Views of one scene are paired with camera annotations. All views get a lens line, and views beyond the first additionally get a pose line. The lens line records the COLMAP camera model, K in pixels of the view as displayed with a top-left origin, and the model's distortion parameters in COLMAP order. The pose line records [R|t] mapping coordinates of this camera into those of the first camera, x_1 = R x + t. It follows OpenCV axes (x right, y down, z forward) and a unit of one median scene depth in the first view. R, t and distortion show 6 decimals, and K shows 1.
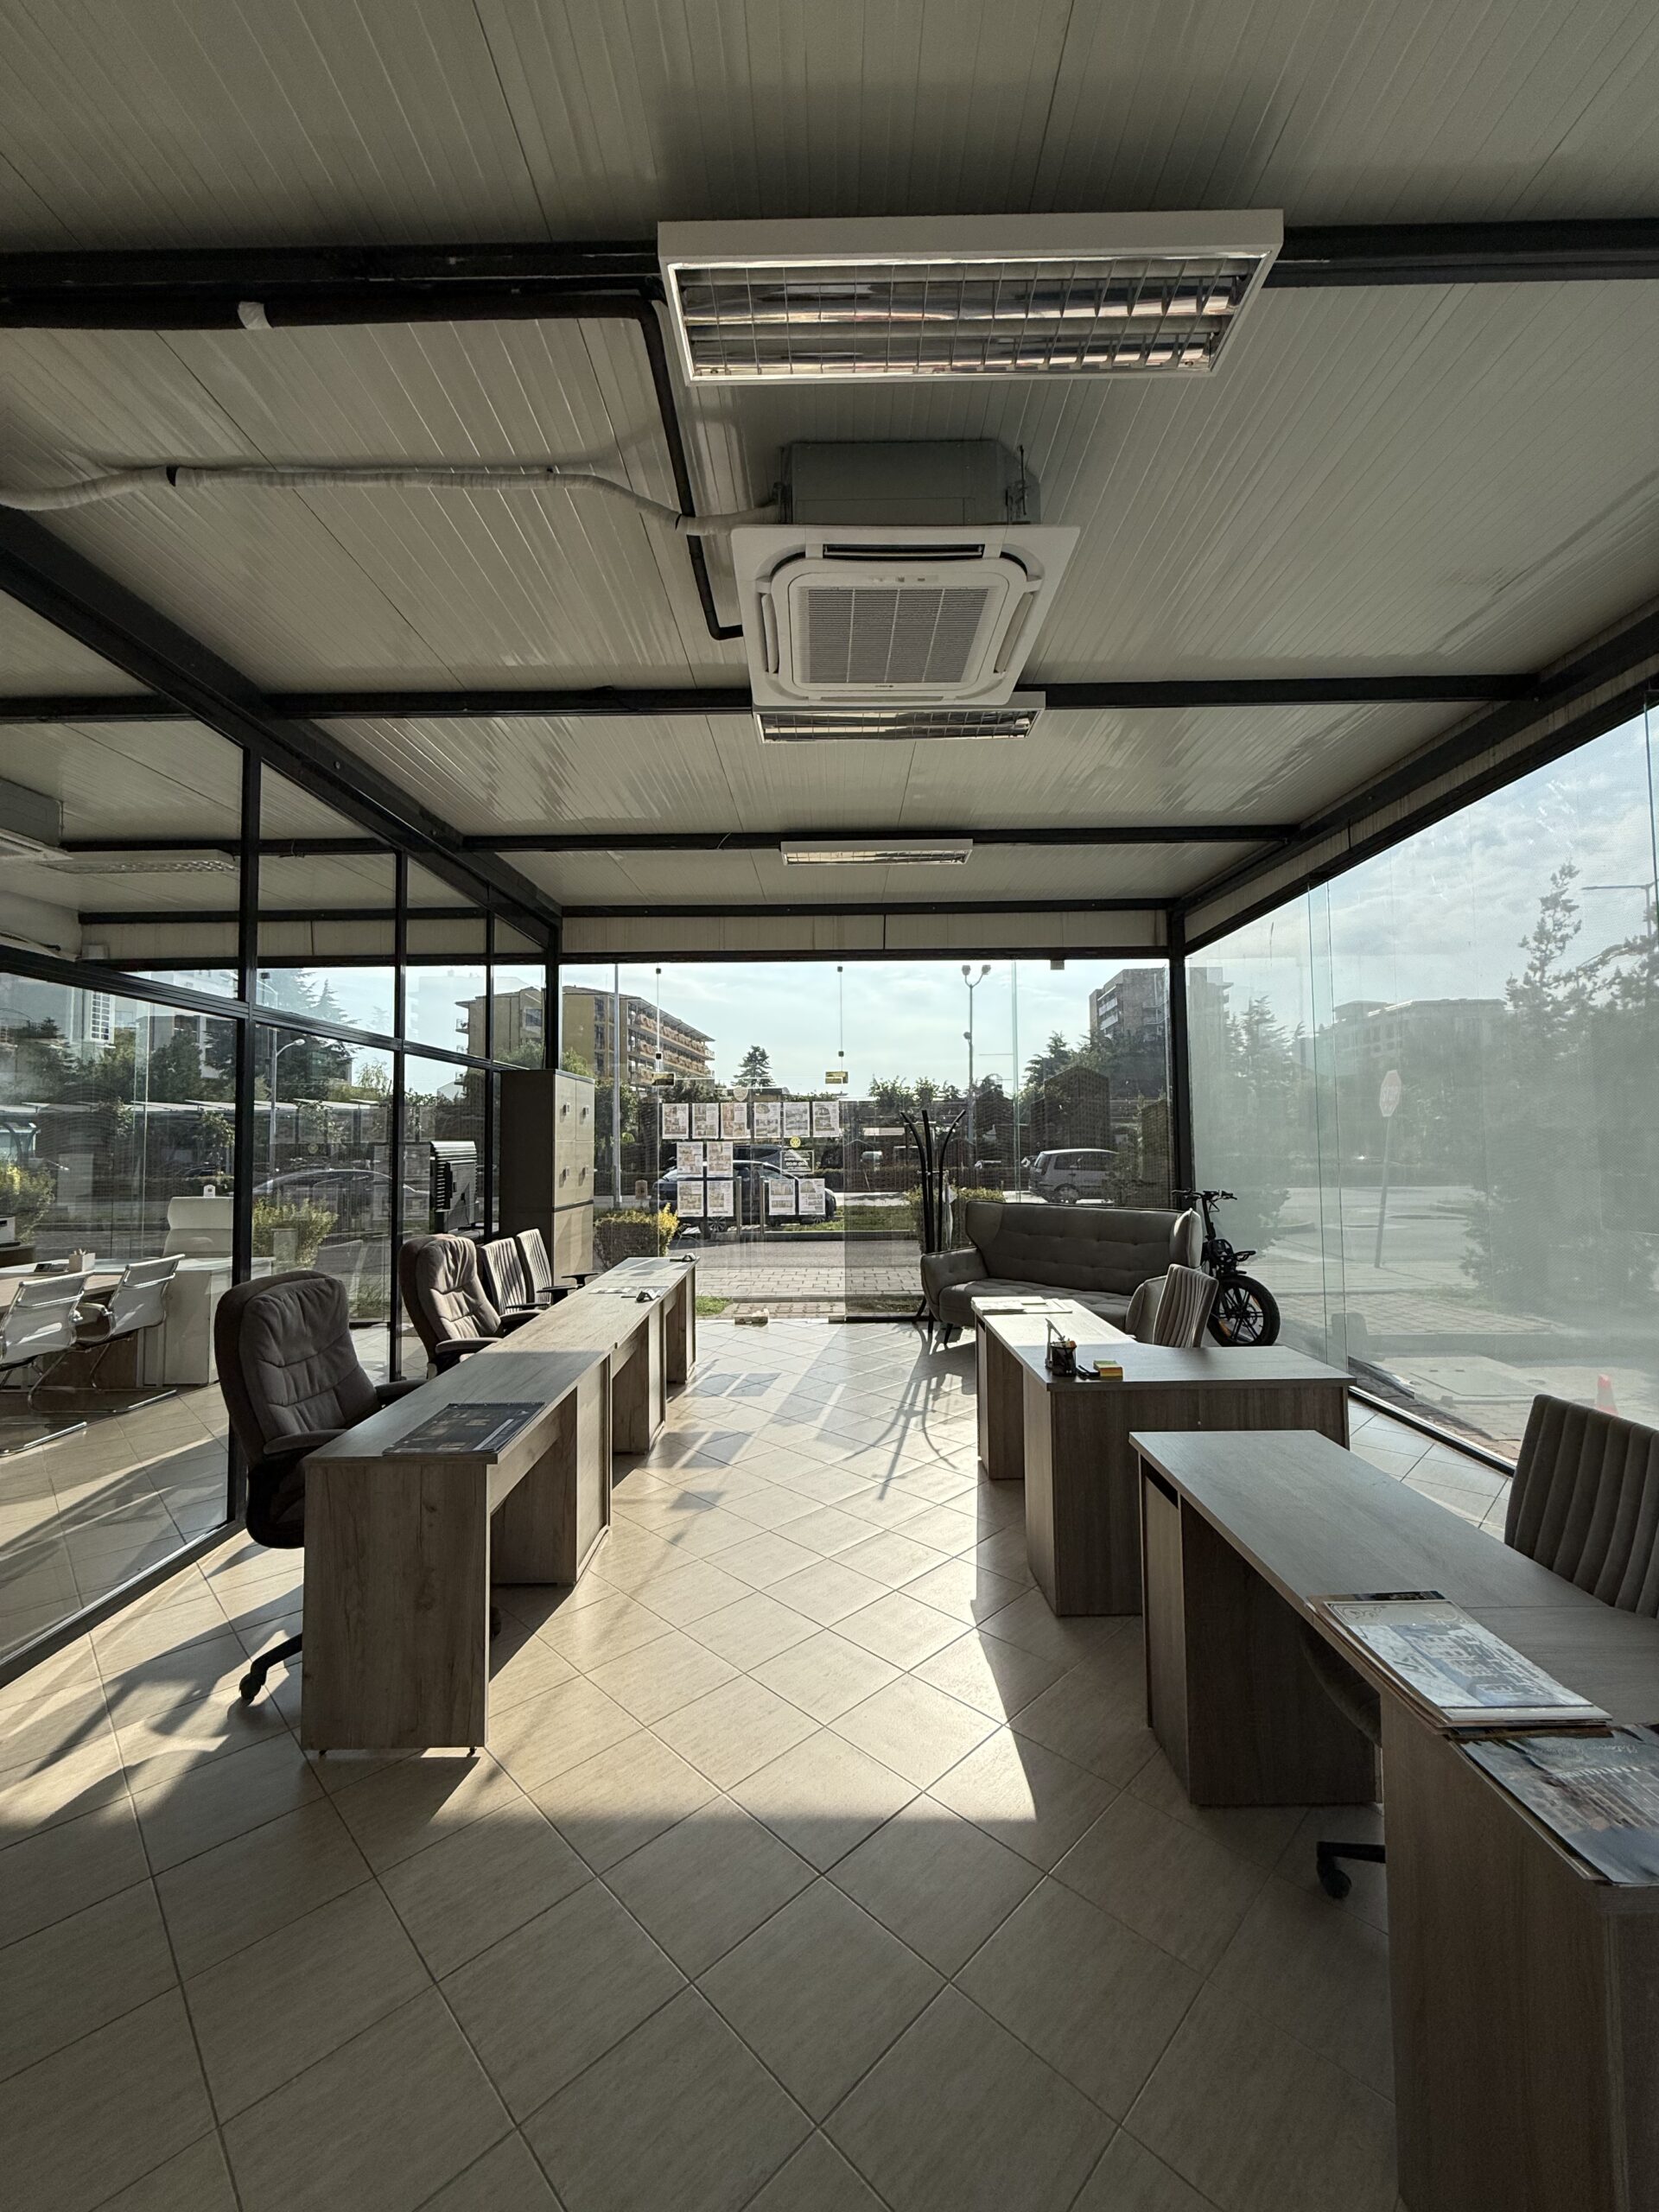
lens RADIAL K [[873.4, 0, 829.1], [0, 873.4, 1097.0], [0, 0, 1]] dist [-0.000970, -0.000236]
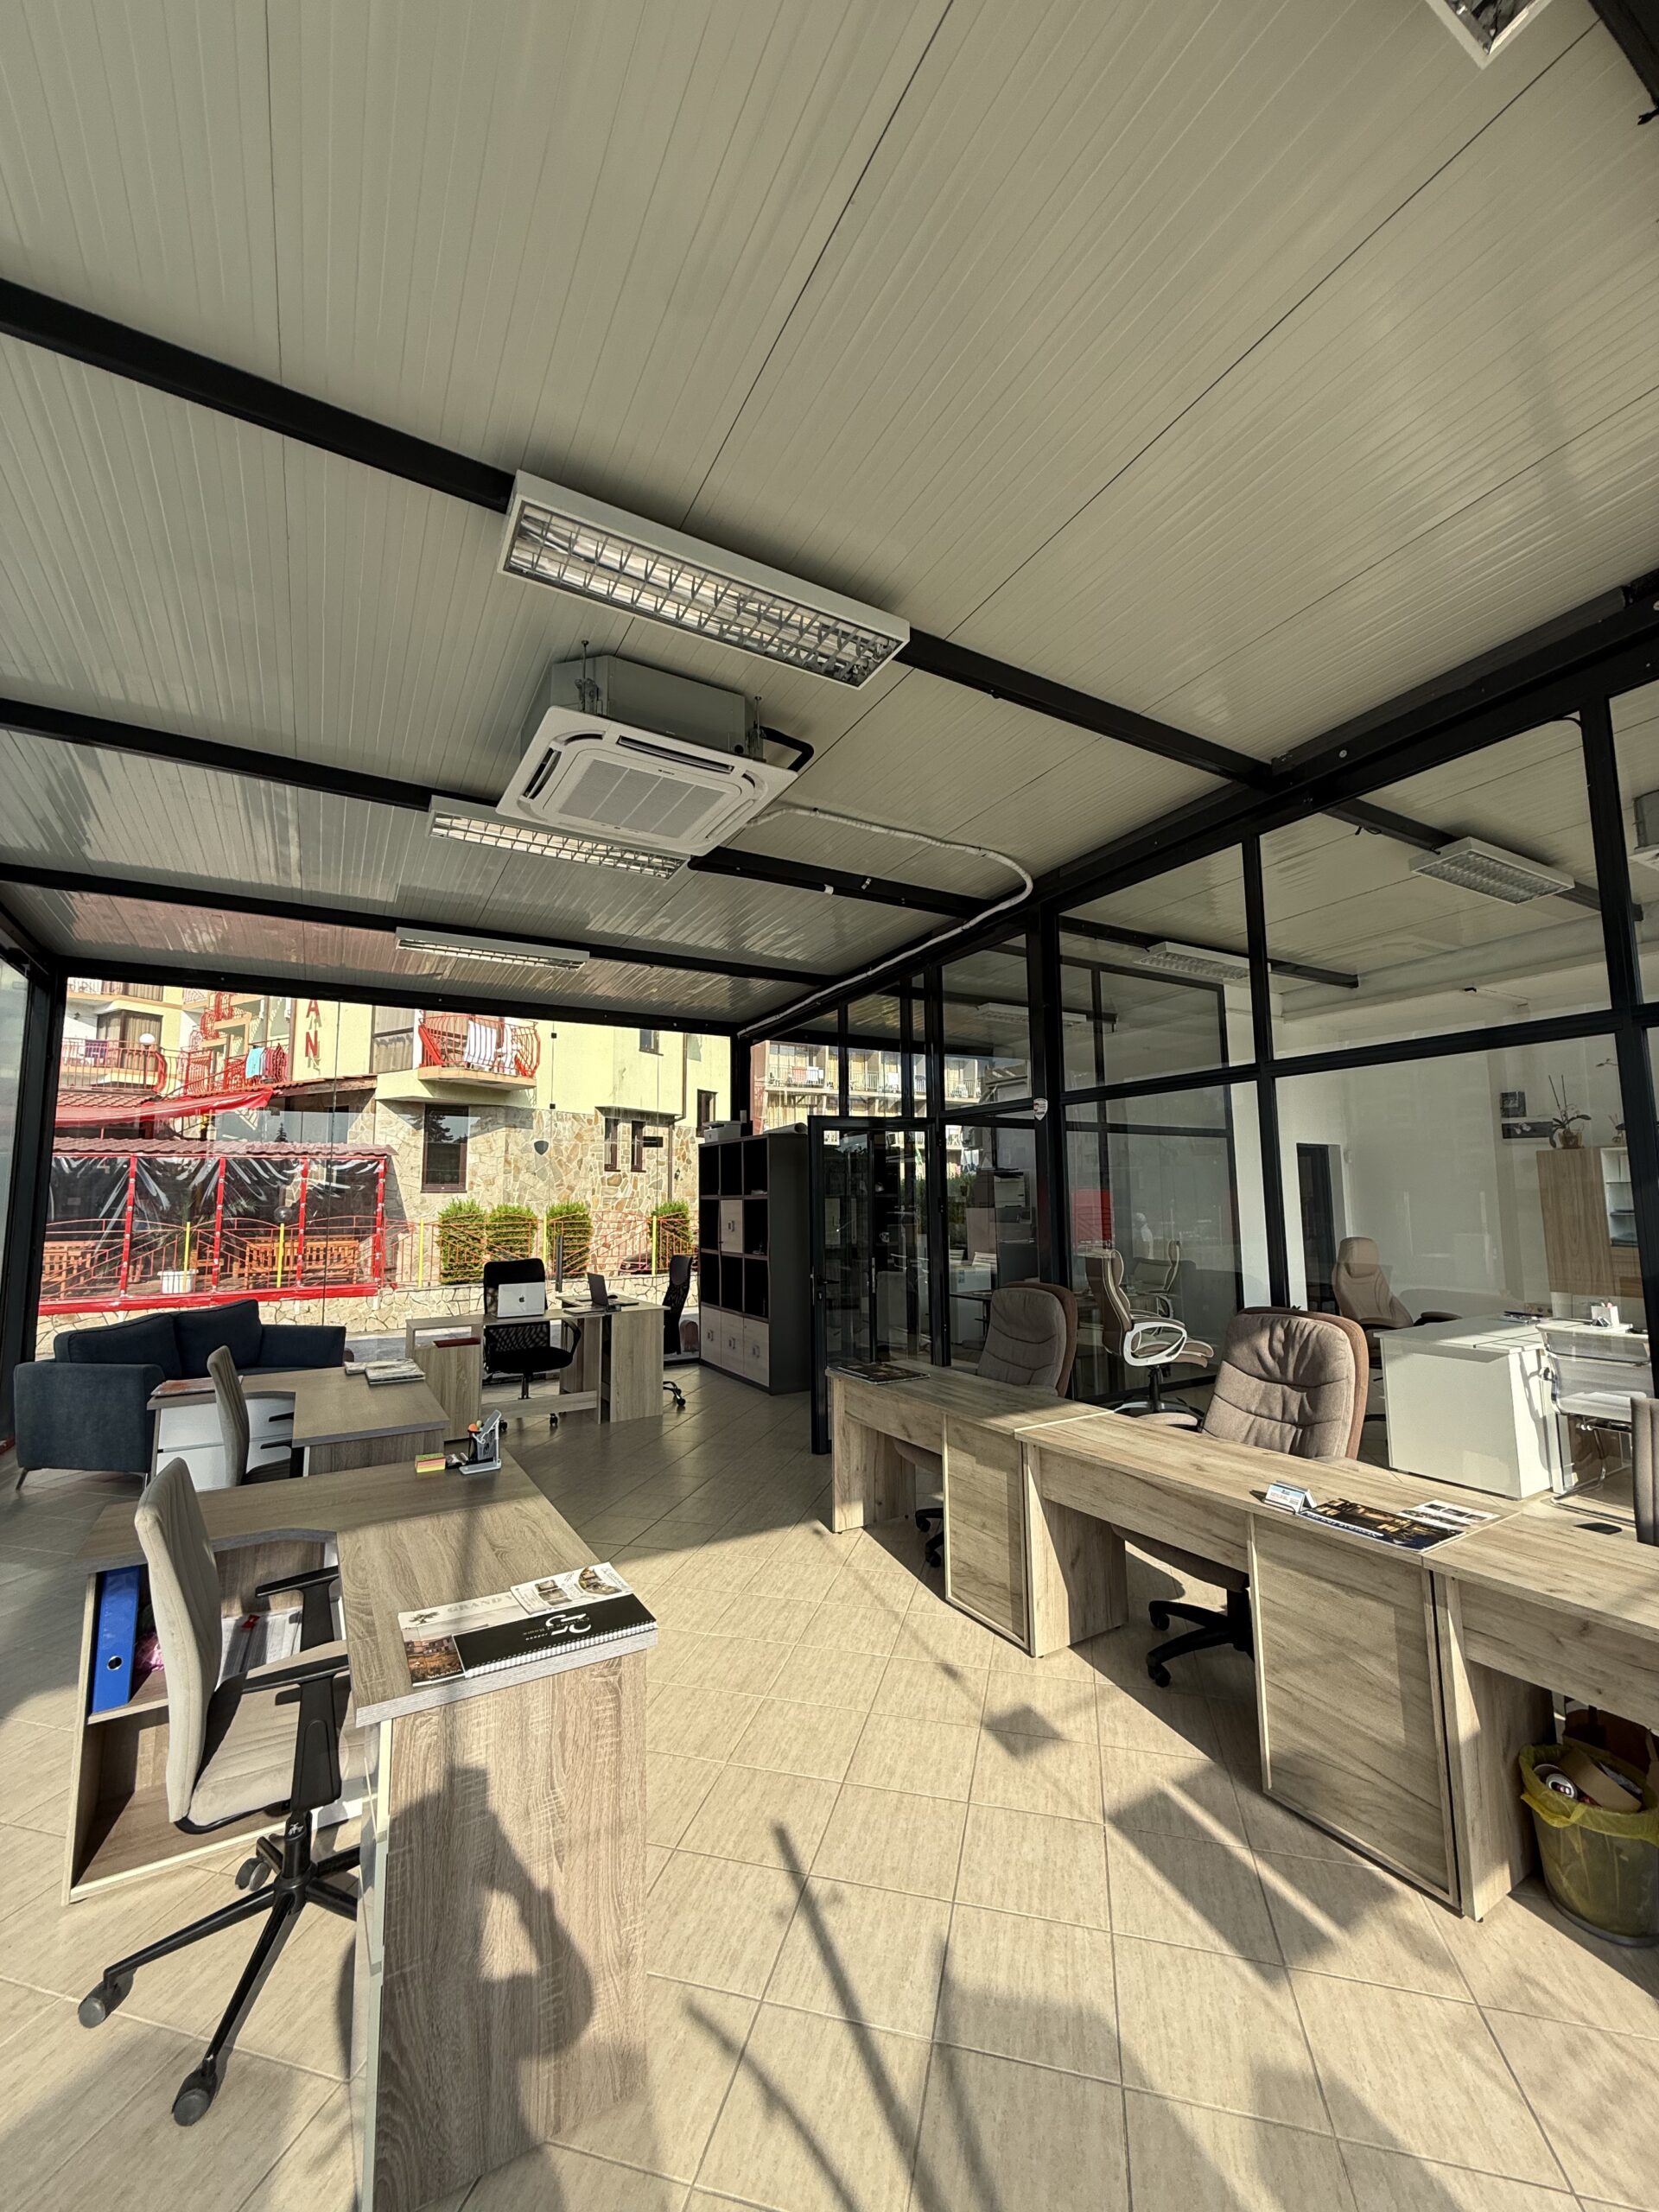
lens RADIAL K [[873.4, 0, 827.8], [0, 873.4, 1097.9], [0, 0, 1]] dist [-0.000970, -0.000236]
pose [[-0.859996, -0.040478, -0.508693, 0.332050], [0.043576, 0.987383, -0.152238, 0.072895], [0.508437, -0.153090, -0.847381, 1.527119]]
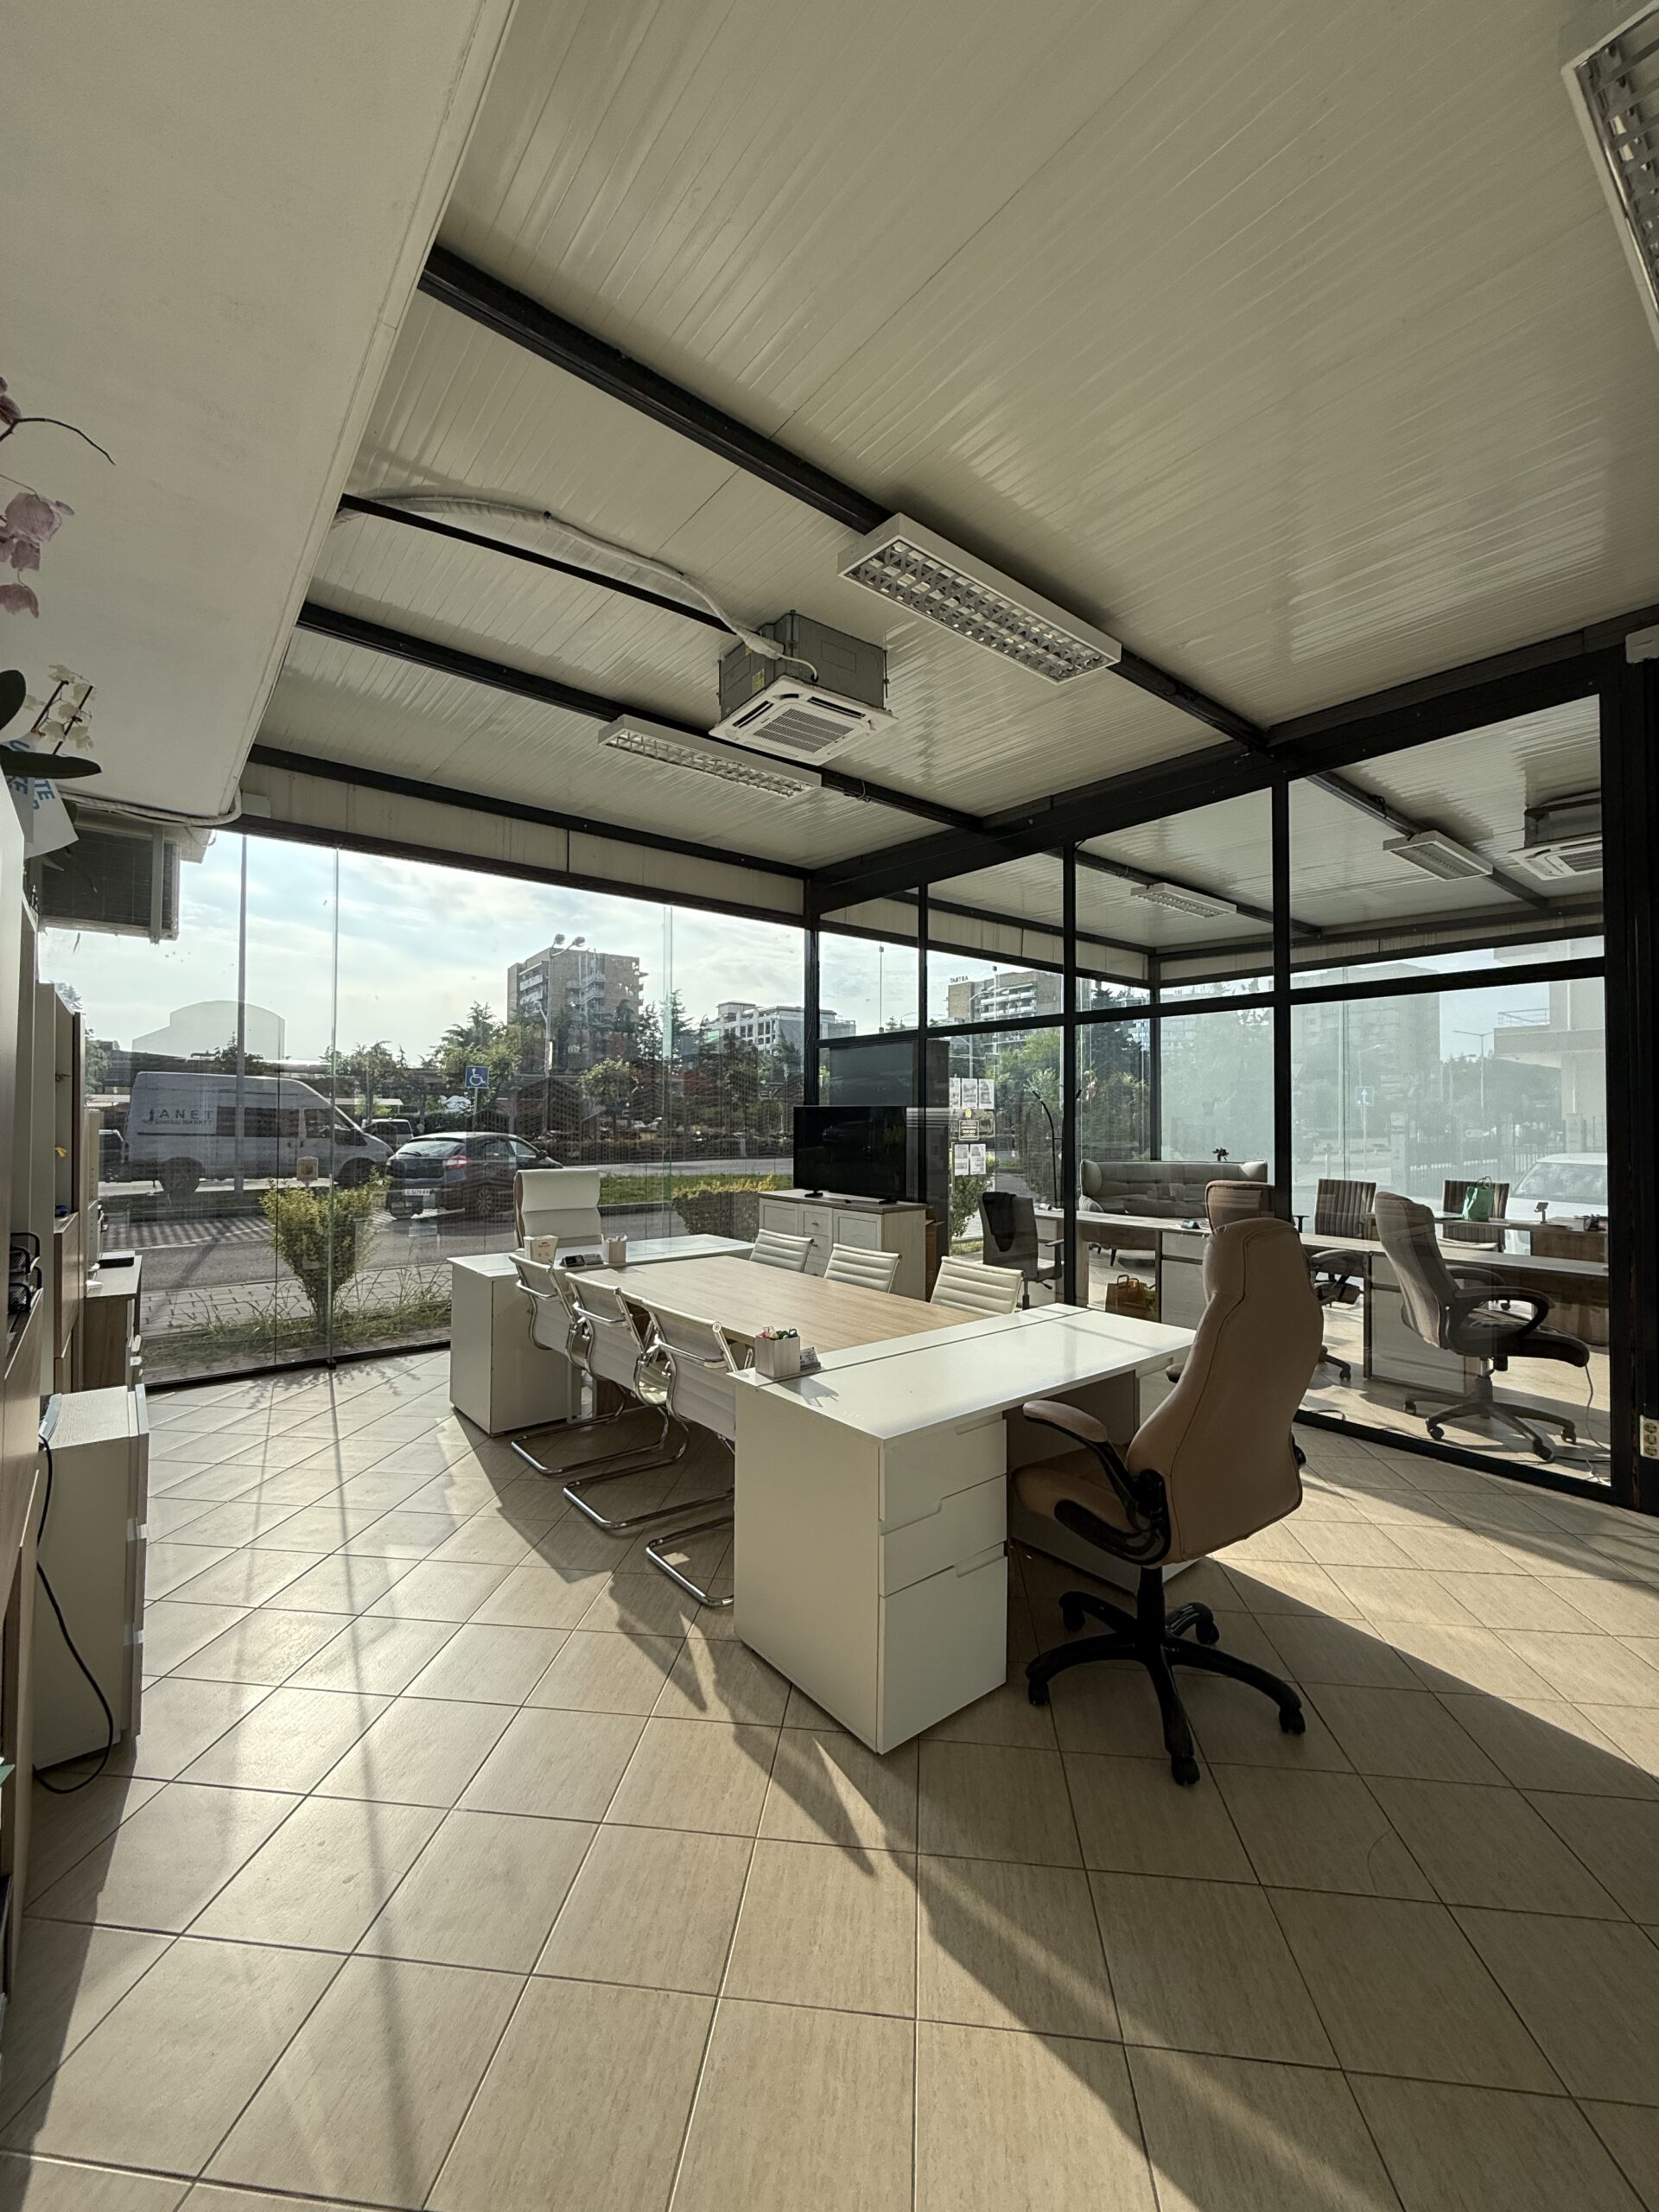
lens RADIAL K [[873.4, 0, 827.7], [0, 873.4, 1092.2], [0, 0, 1]] dist [-0.000970, -0.000236]
pose [[0.774229, 0.032432, 0.632074, -1.800726], [-0.046105, 0.998923, 0.005219, 0.051353], [-0.631224, -0.033182, 0.774890, 0.431038]]
